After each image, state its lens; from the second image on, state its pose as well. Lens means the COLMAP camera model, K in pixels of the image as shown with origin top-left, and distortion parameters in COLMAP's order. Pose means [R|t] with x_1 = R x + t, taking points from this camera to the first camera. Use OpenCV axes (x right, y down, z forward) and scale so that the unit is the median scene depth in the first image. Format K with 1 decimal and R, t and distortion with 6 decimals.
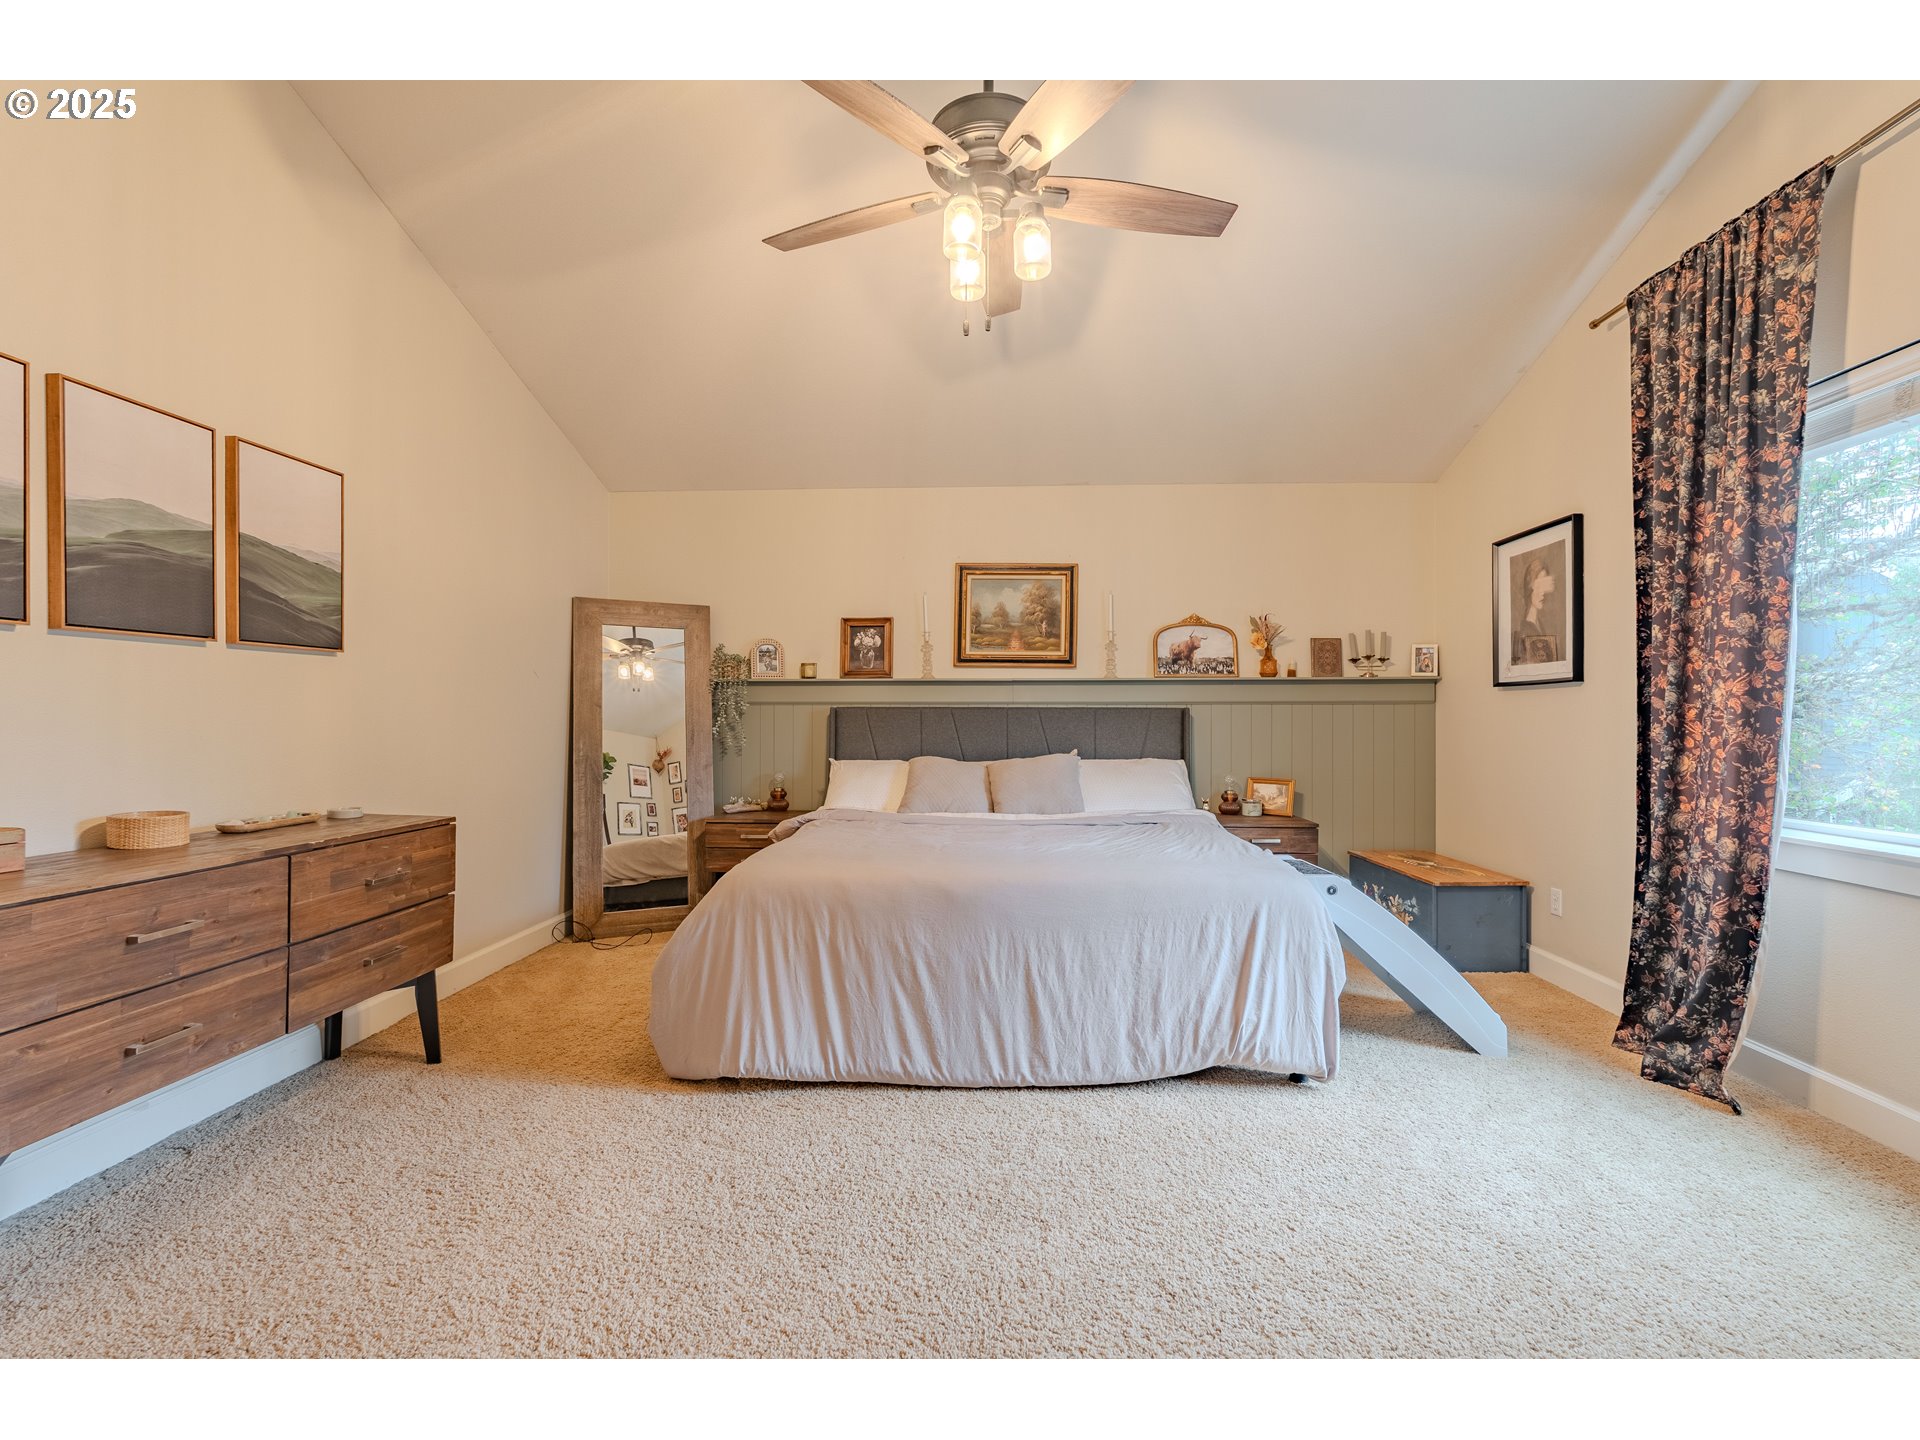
lens RADIAL K [[852.1, 0, 960.0], [0, 852.1, 720.0], [0, 0, 1]] dist [-0.001365, -0.000400]
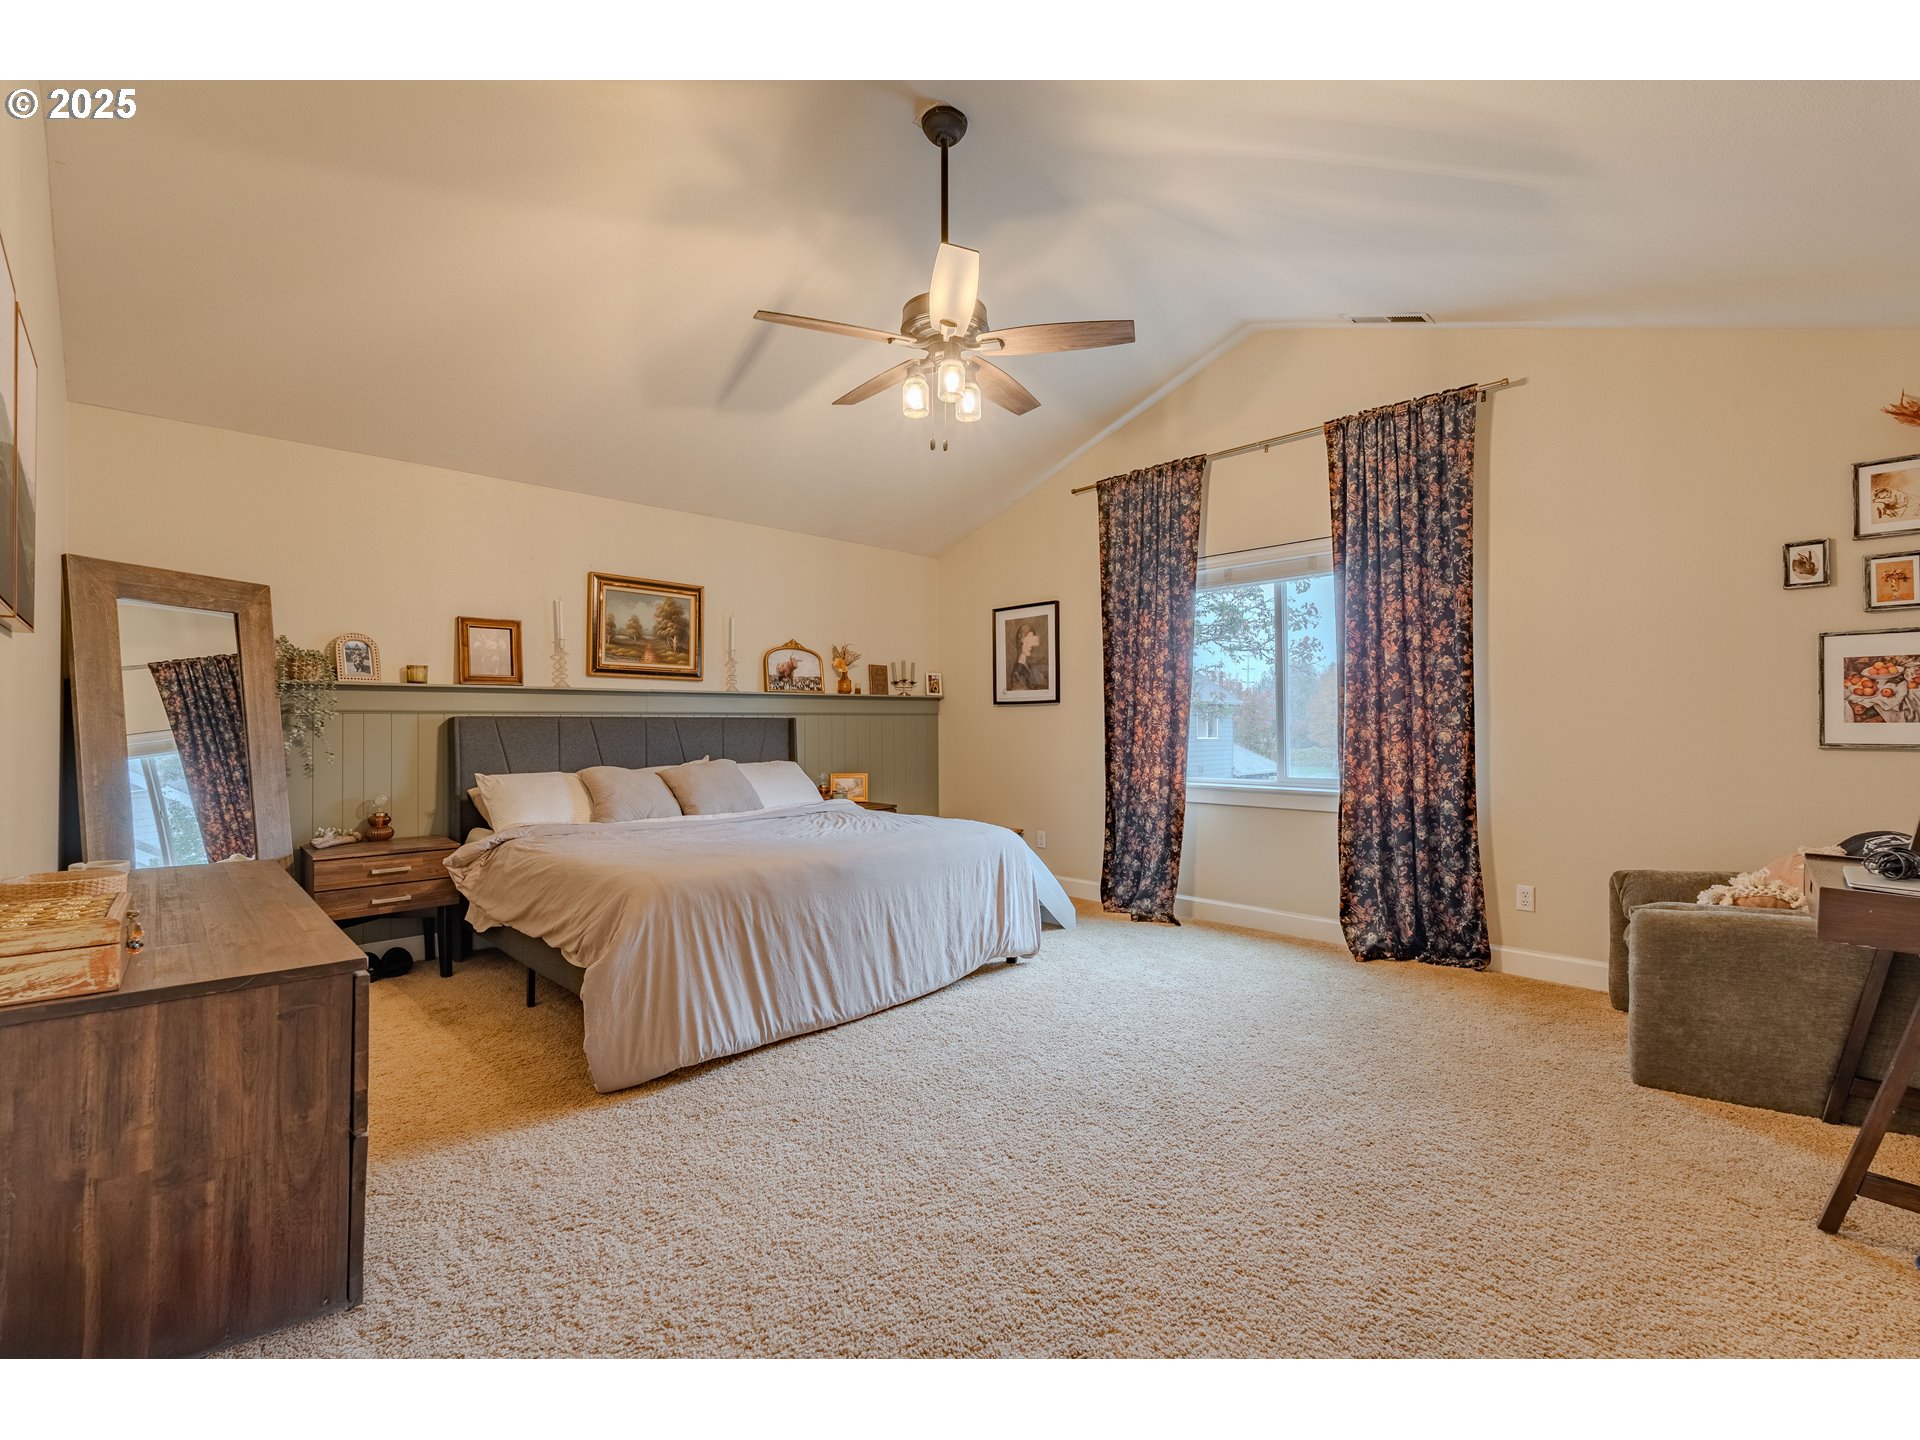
lens RADIAL K [[852.1, 0, 960.0], [0, 852.1, 720.0], [0, 0, 1]] dist [-0.001365, -0.000400]
pose [[0.681370, -0.000332, 0.731939, -0.603100], [0.008110, 0.999942, -0.007096, -0.001440], [-0.731895, 0.010772, 0.681333, 0.017338]]
